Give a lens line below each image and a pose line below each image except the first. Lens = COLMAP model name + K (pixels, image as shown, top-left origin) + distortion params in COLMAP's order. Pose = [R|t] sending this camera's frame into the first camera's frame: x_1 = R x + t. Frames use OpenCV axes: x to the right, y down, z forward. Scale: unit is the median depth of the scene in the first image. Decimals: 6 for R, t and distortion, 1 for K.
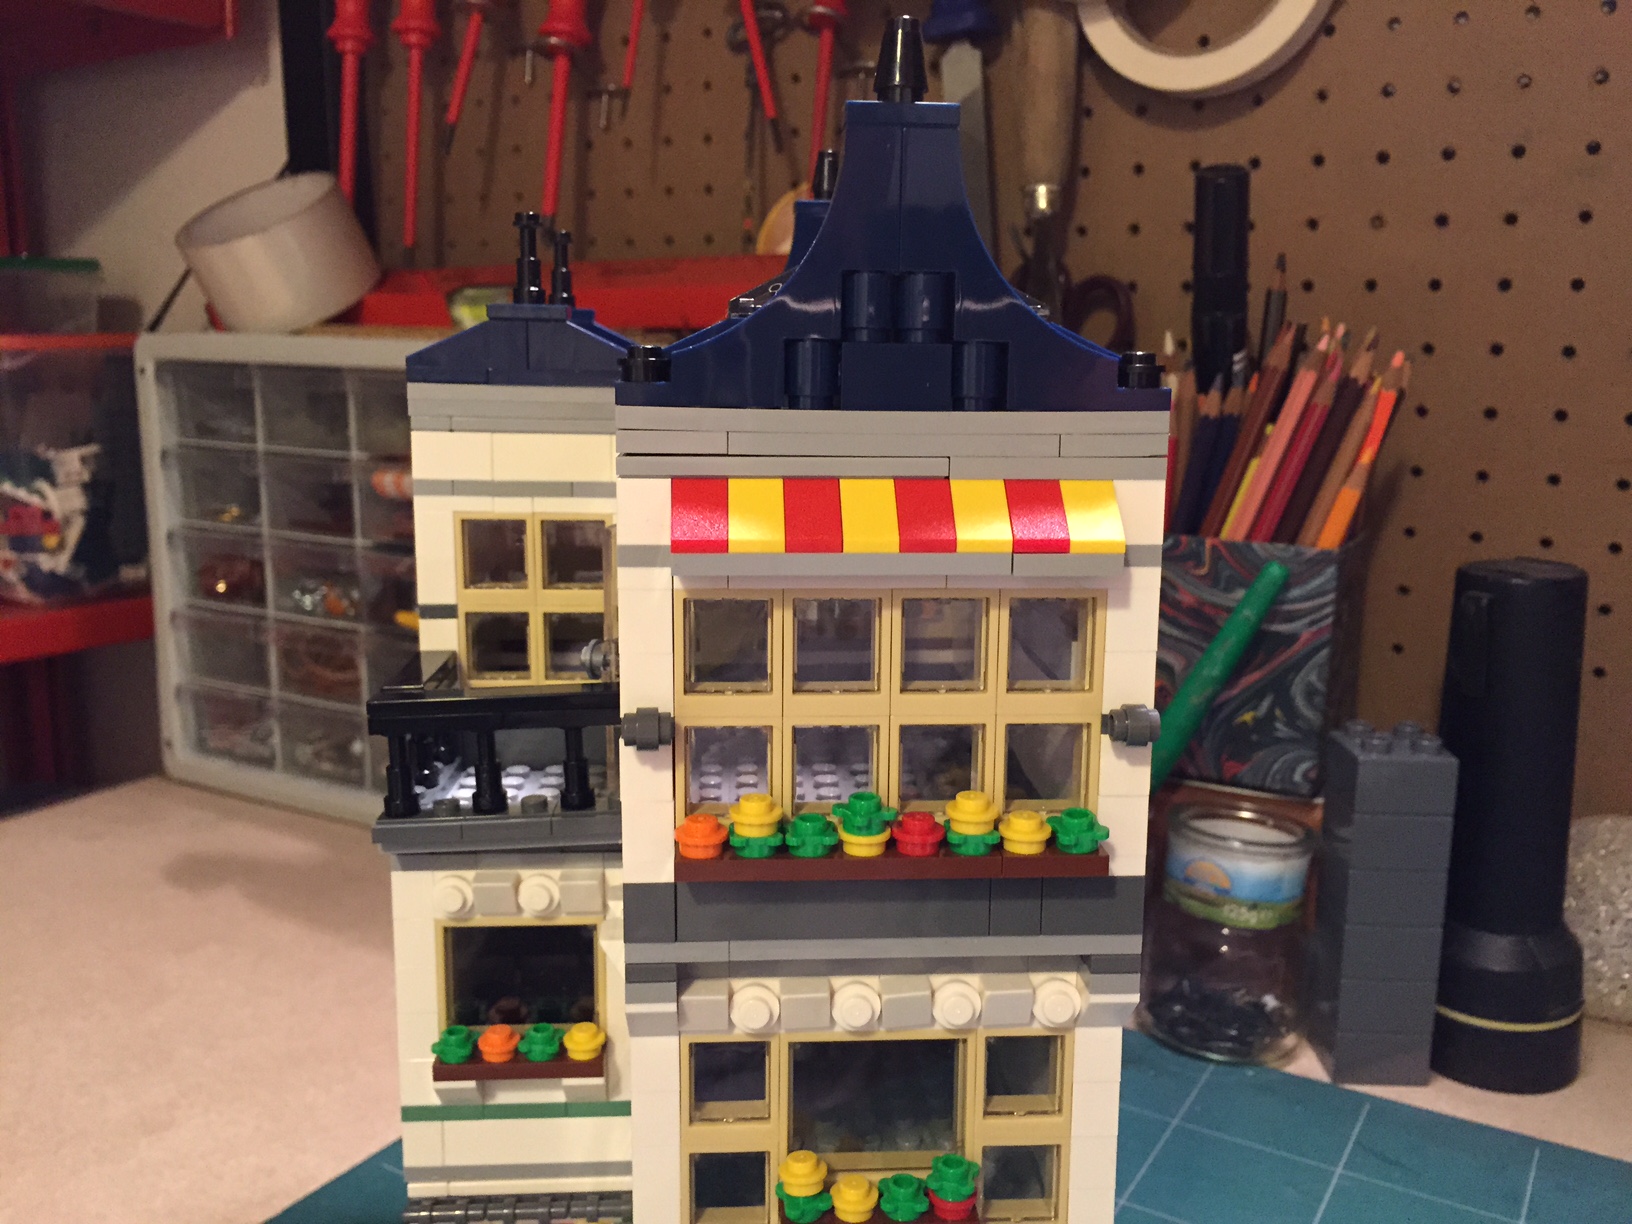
lens RADIAL K [[1407.3, 0, 811.8], [0, 1407.3, 602.7], [0, 0, 1]] dist [0.081852, -0.154651]
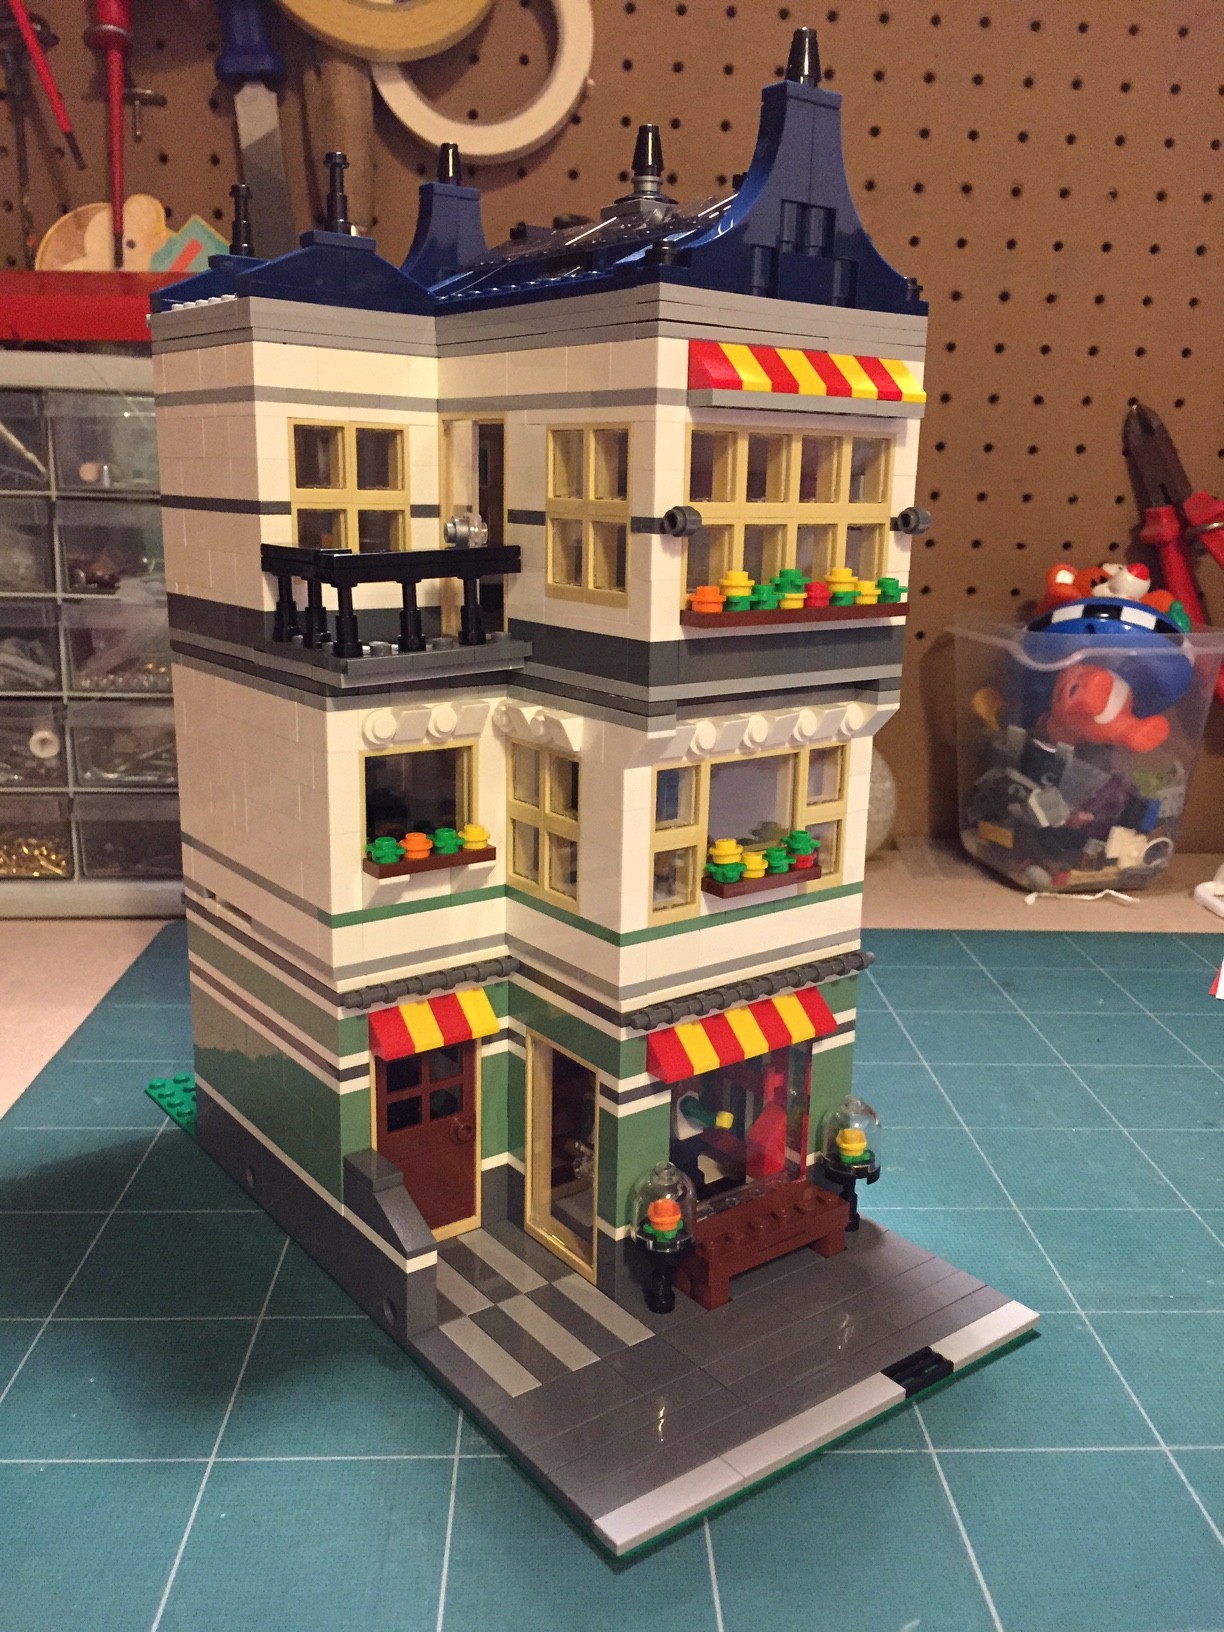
lens RADIAL K [[1407.3, 0, 620.1], [0, 1407.3, 819.9], [0, 0, 1]] dist [0.081852, -0.154651]
pose [[0.830389, -0.122020, 0.543659, -0.390899], [0.086989, 0.992152, 0.089813, 0.101560], [-0.550352, -0.027287, 0.834487, -0.068290]]
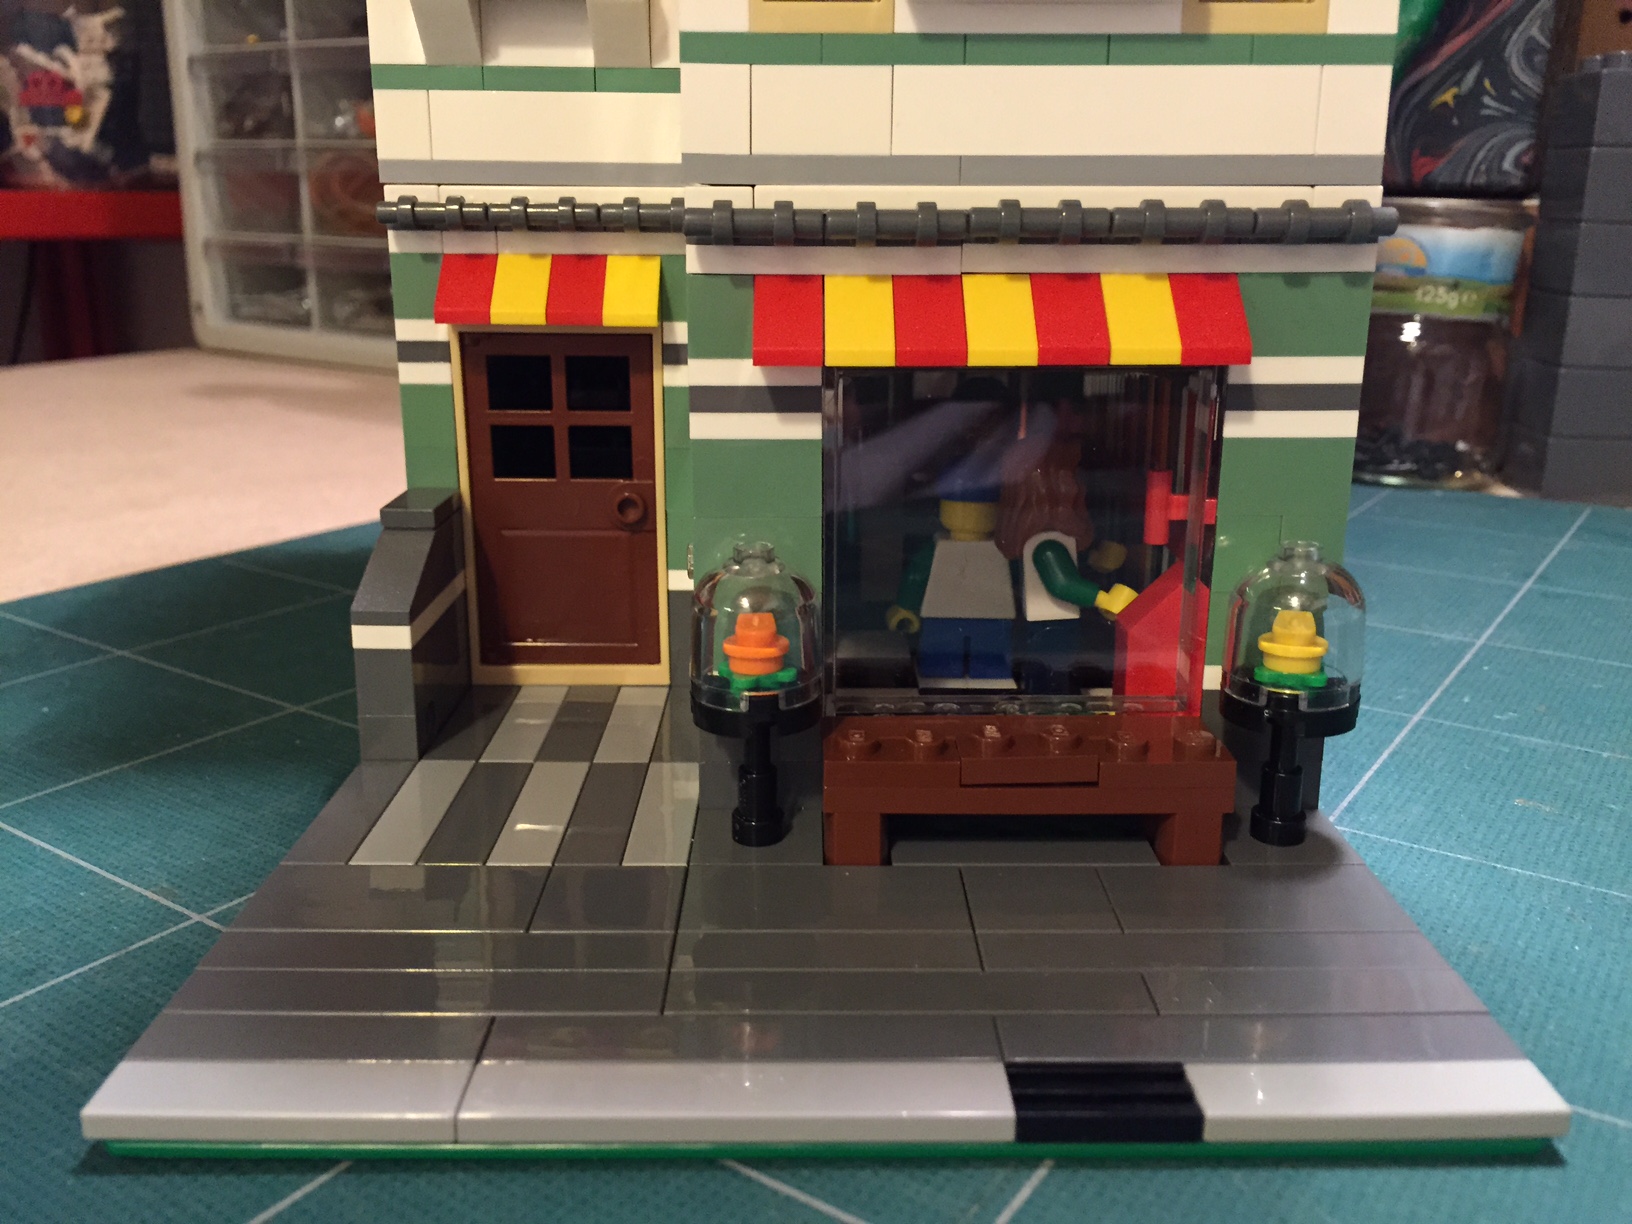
lens RADIAL K [[1411.0, 0, 816.0], [0, 1411.0, 612.0], [0, 0, 1]] dist [0.082494, -0.154137]
pose [[0.998577, 0.013830, -0.051495, -0.009810], [-0.008758, 0.995203, 0.097442, 0.302843], [0.052596, -0.096852, 0.993908, 0.137243]]
